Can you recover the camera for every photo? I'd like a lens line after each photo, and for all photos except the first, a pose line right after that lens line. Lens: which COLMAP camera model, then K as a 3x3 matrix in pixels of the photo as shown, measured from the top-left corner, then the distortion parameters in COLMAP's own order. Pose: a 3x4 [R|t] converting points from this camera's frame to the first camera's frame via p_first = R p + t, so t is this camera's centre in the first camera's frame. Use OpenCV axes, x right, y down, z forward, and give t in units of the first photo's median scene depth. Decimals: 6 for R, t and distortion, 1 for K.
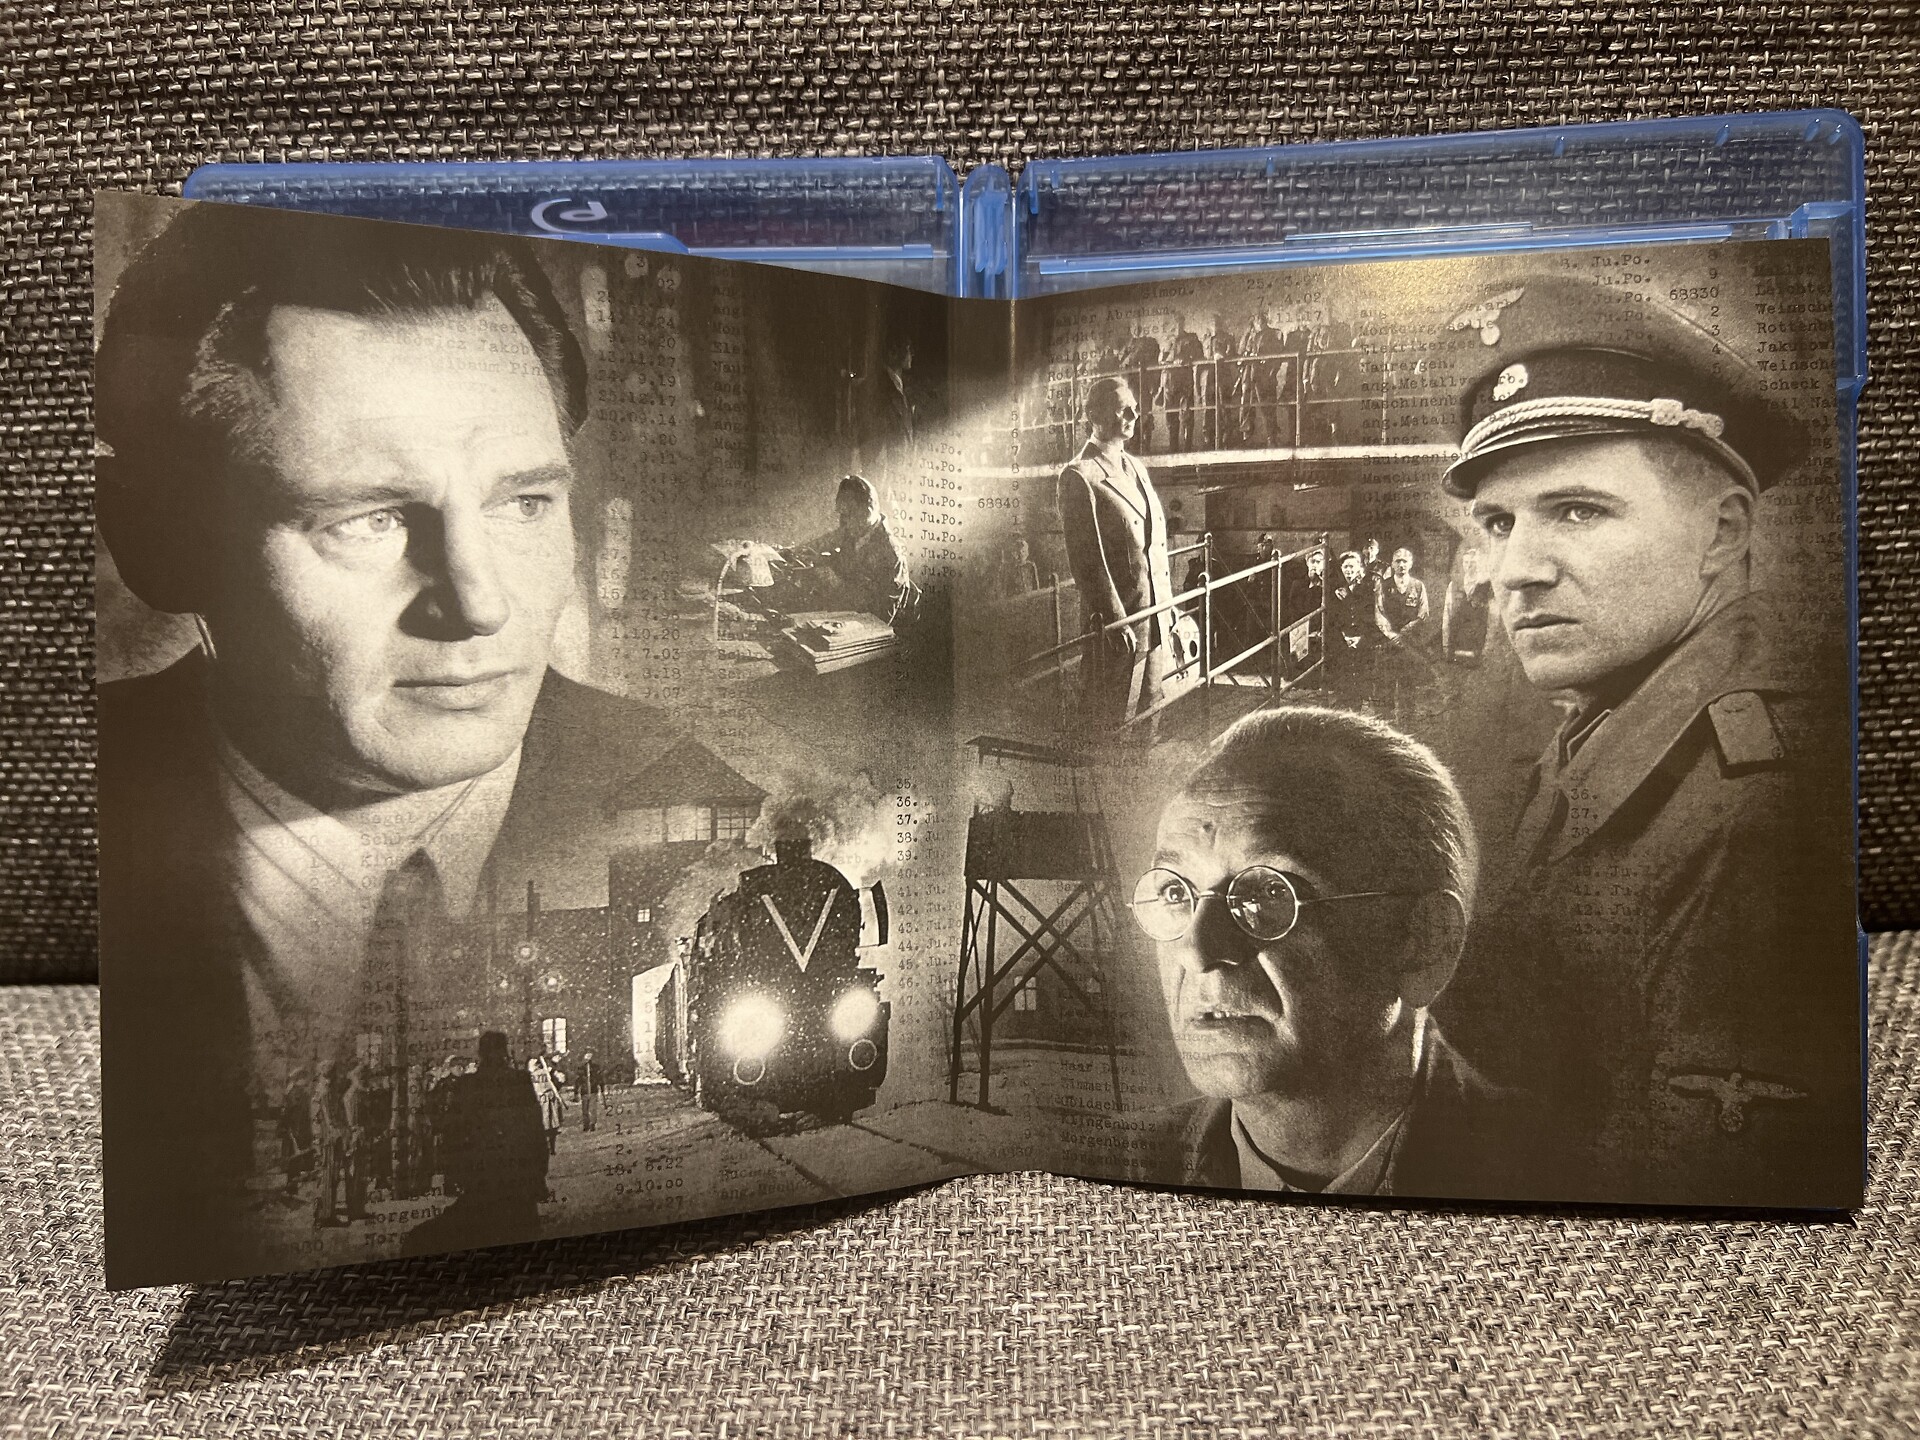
lens RADIAL K [[1468.6, 0, 932.8], [0, 1468.6, 738.4], [0, 0, 1]] dist [0.012407, -0.031150]
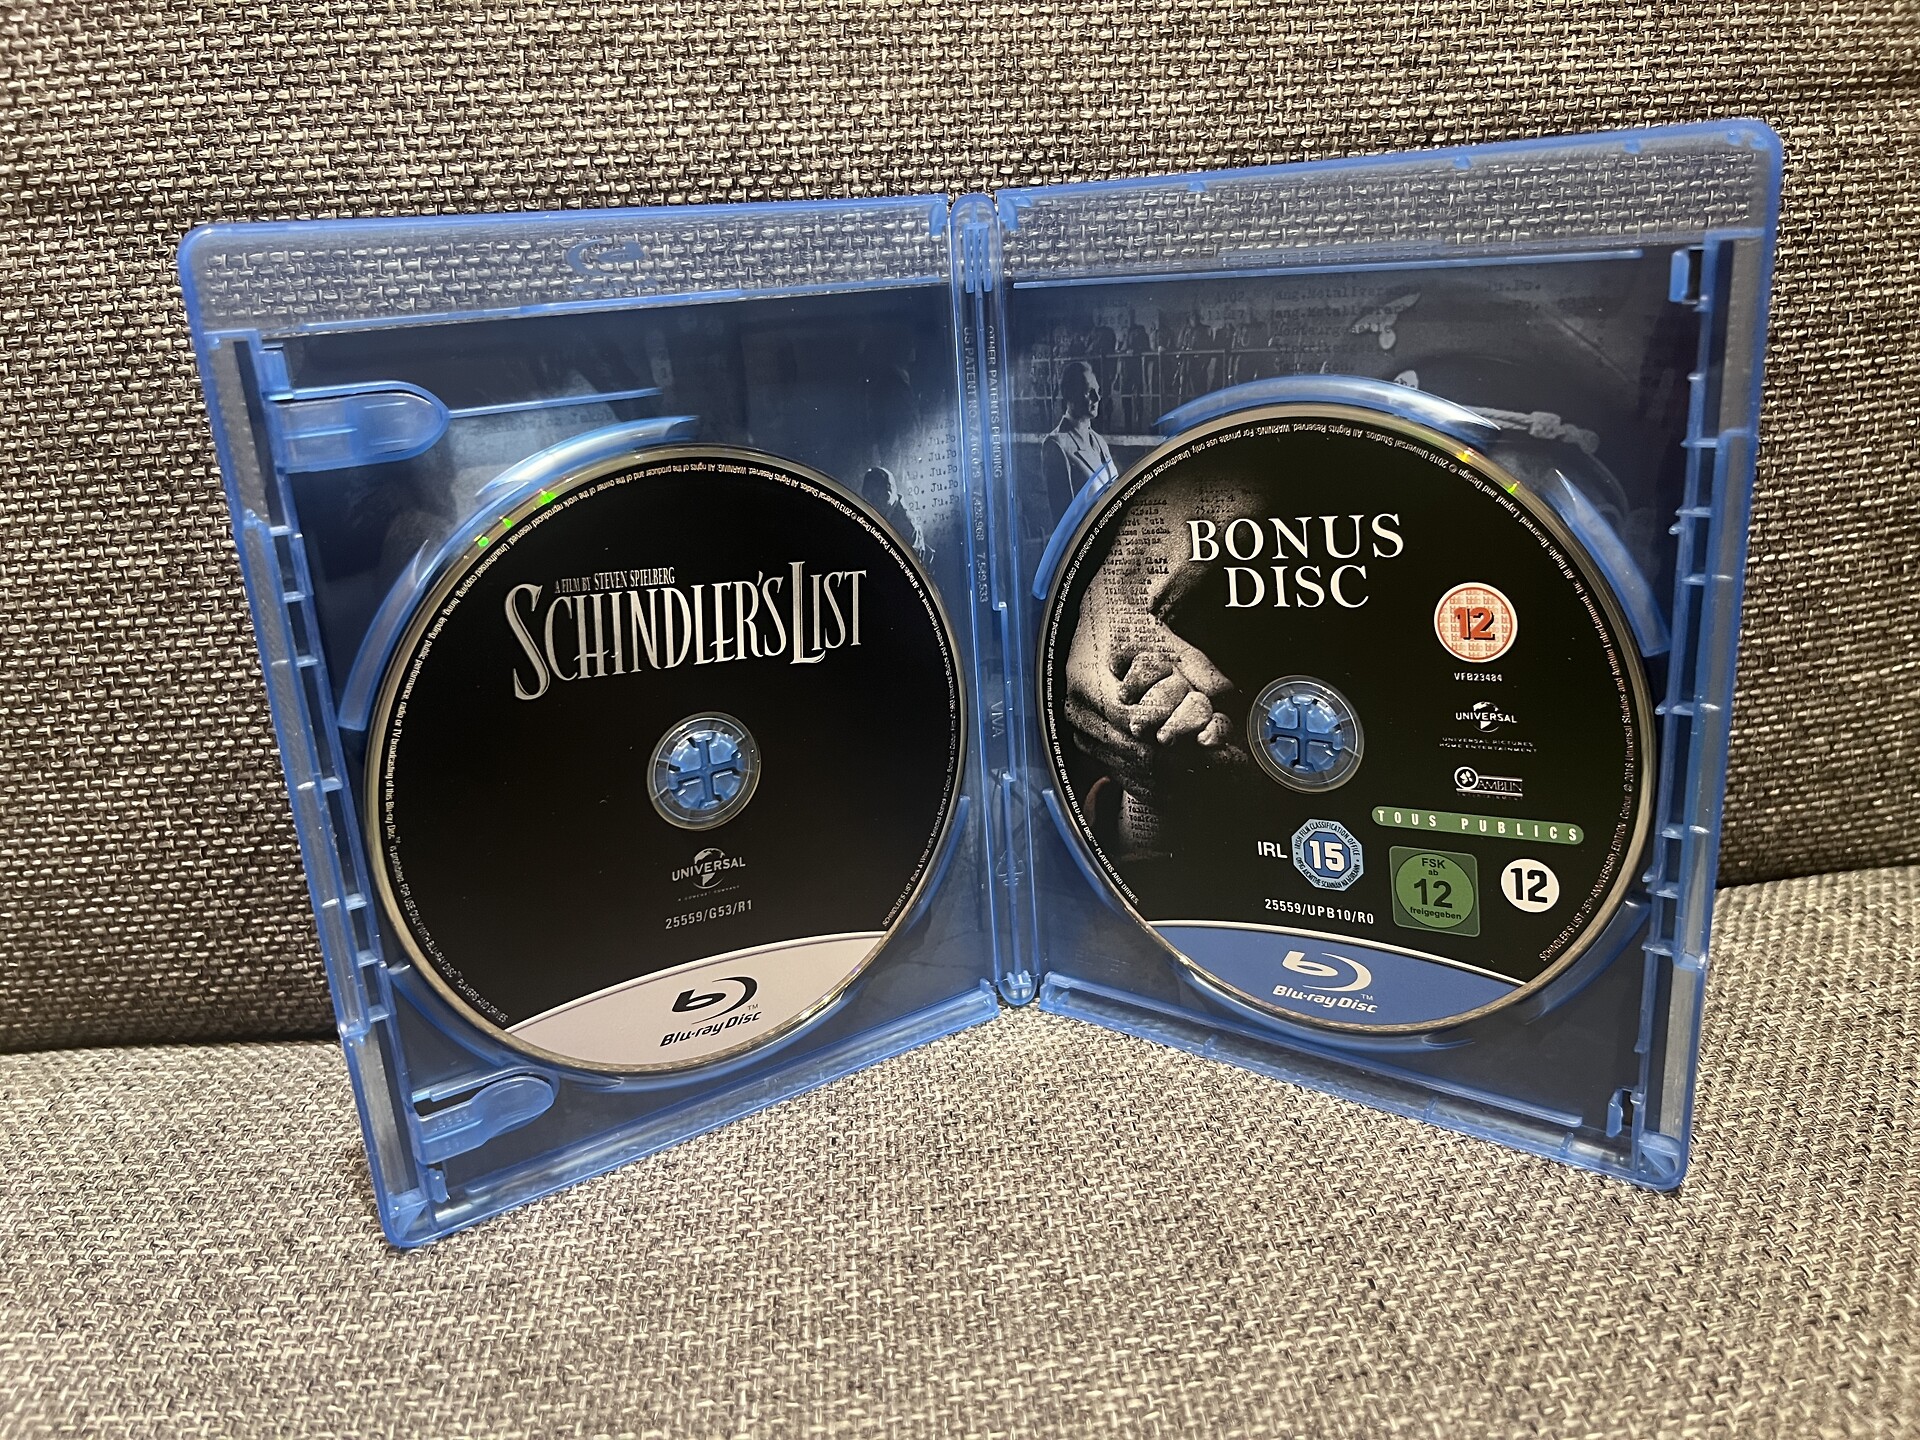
lens RADIAL K [[1468.6, 0, 926.5], [0, 1468.6, 743.8], [0, 0, 1]] dist [0.012407, -0.031150]
pose [[0.994901, -0.054292, 0.084999, -0.059303], [0.055203, 0.998440, -0.008398, -0.007712], [-0.084410, 0.013047, 0.996346, -0.111160]]
